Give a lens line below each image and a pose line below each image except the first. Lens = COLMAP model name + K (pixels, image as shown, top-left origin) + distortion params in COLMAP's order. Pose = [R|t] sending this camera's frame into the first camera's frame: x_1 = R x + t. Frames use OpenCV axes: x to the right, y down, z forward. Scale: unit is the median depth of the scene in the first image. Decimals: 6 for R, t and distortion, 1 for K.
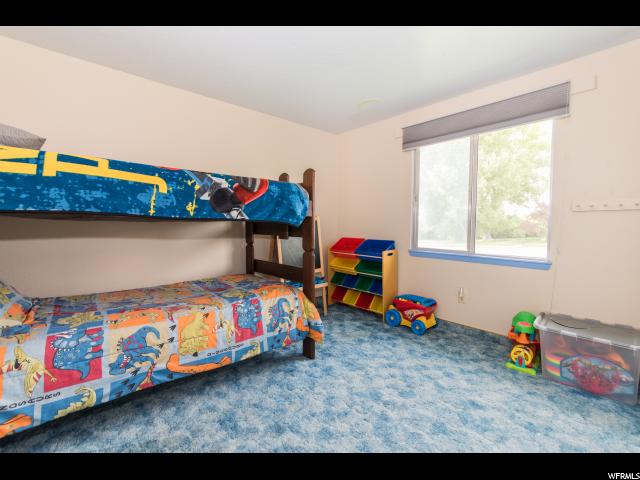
lens RADIAL K [[294.4, 0, 320.0], [0, 294.4, 240.0], [0, 0, 1]] dist [-0.000601, -0.000058]
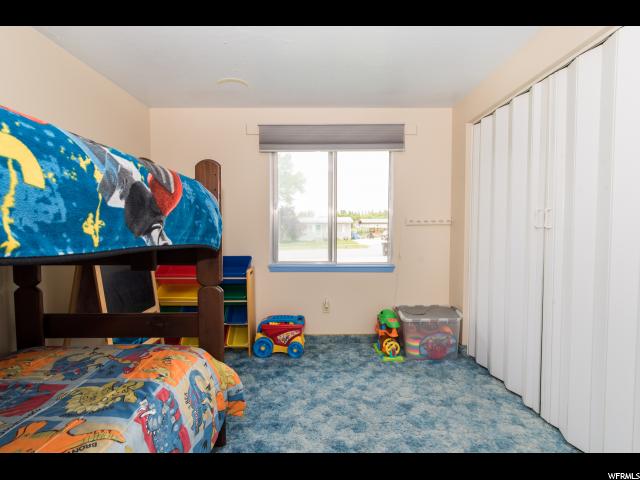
lens RADIAL K [[315.2, 0, 320.0], [0, 315.2, 240.0], [0, 0, 1]] dist [-0.001052, -0.000063]
pose [[0.651780, -0.039884, 0.757359, -0.448850], [0.047953, 0.998785, 0.011330, -0.065475], [-0.756891, 0.028933, 0.652901, 0.390545]]
